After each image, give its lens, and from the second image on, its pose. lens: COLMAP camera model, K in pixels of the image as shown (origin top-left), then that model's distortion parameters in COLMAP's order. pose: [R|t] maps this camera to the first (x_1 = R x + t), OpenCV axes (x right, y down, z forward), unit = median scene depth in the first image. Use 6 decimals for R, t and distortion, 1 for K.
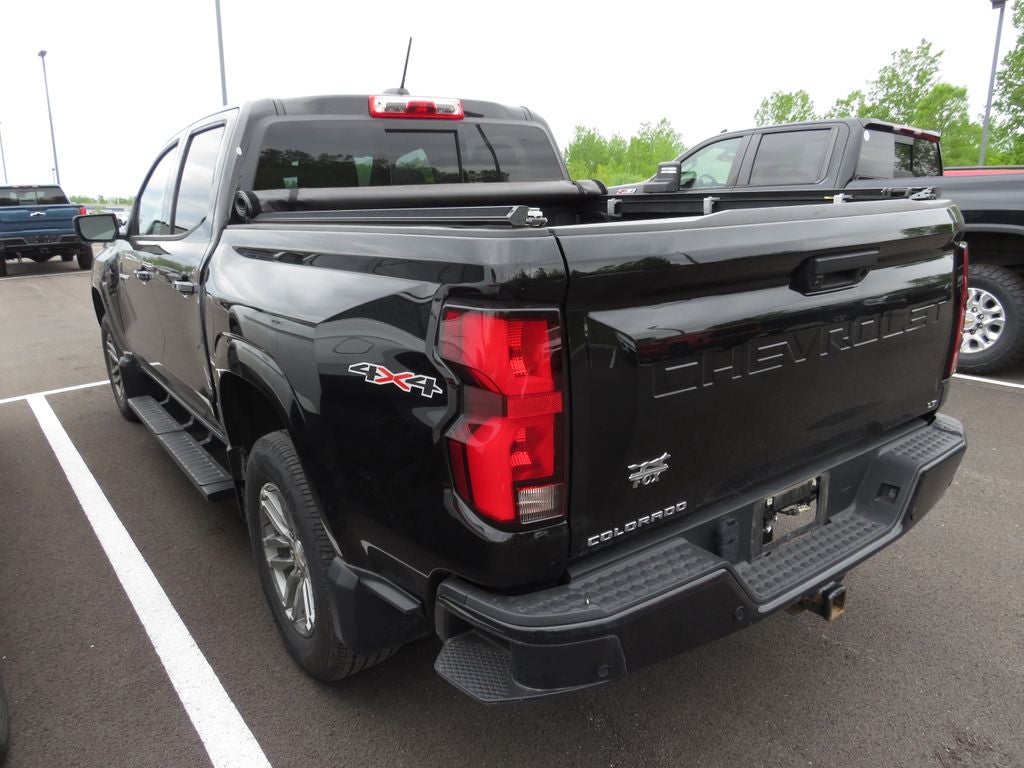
lens RADIAL K [[737.1, 0, 512.0], [0, 737.1, 384.0], [0, 0, 1]] dist [-0.010560, 0.001824]
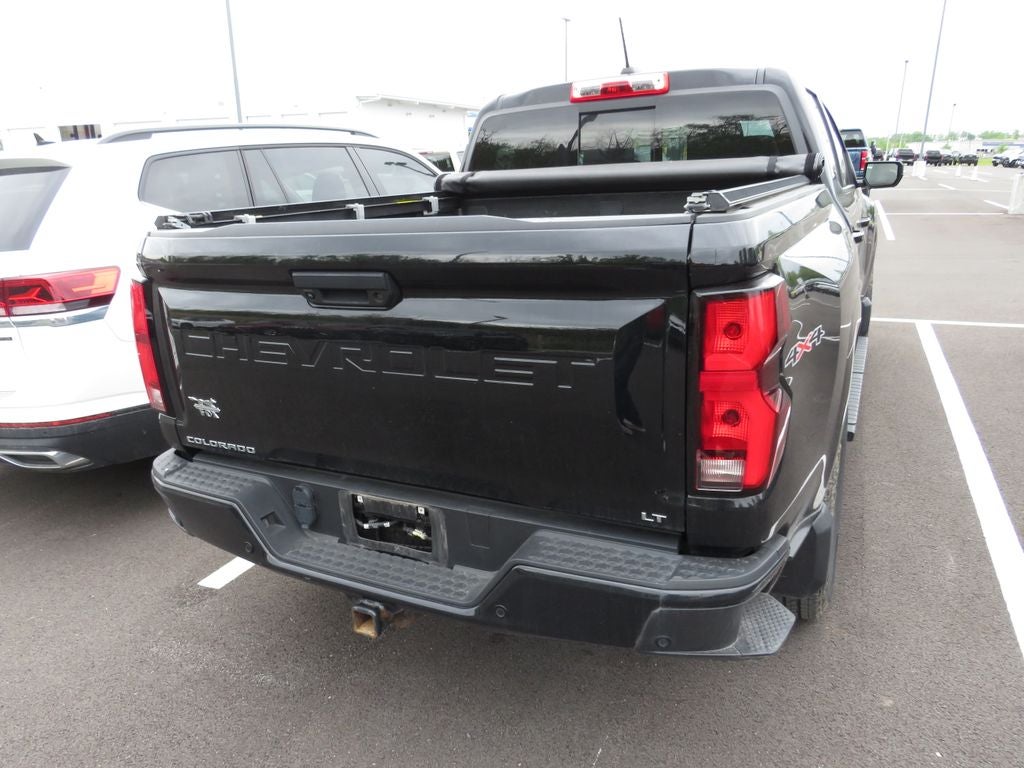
lens RADIAL K [[720.0, 0, 512.4], [0, 720.0, 413.1], [0, 0, 1]] dist [-0.028428, 0.004417]
pose [[0.453240, 0.296815, -0.840520, 0.857966], [-0.194283, 0.953158, 0.231826, -0.160914], [0.869958, 0.058226, 0.489676, 0.452967]]
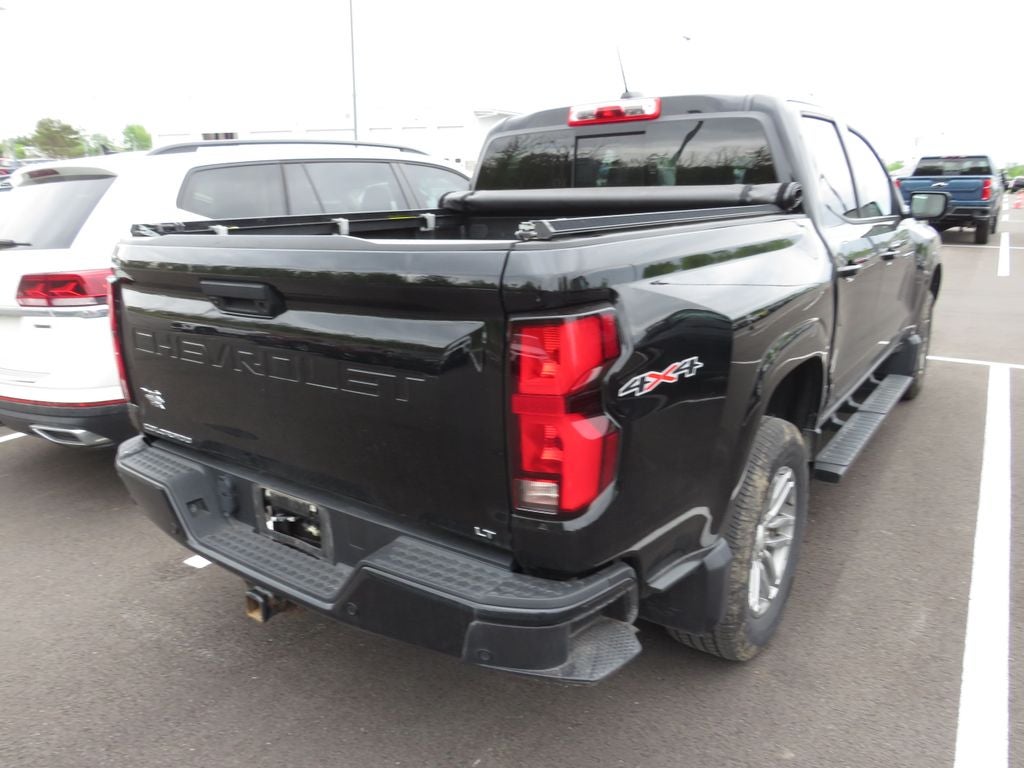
lens RADIAL K [[724.3, 0, 513.5], [0, 724.3, 414.4], [0, 0, 1]] dist [-0.031662, 0.004634]
pose [[0.306682, 0.308367, -0.900475, 0.958921], [-0.231379, 0.941839, 0.243729, -0.210022], [0.923261, 0.133604, 0.360194, 0.623655]]
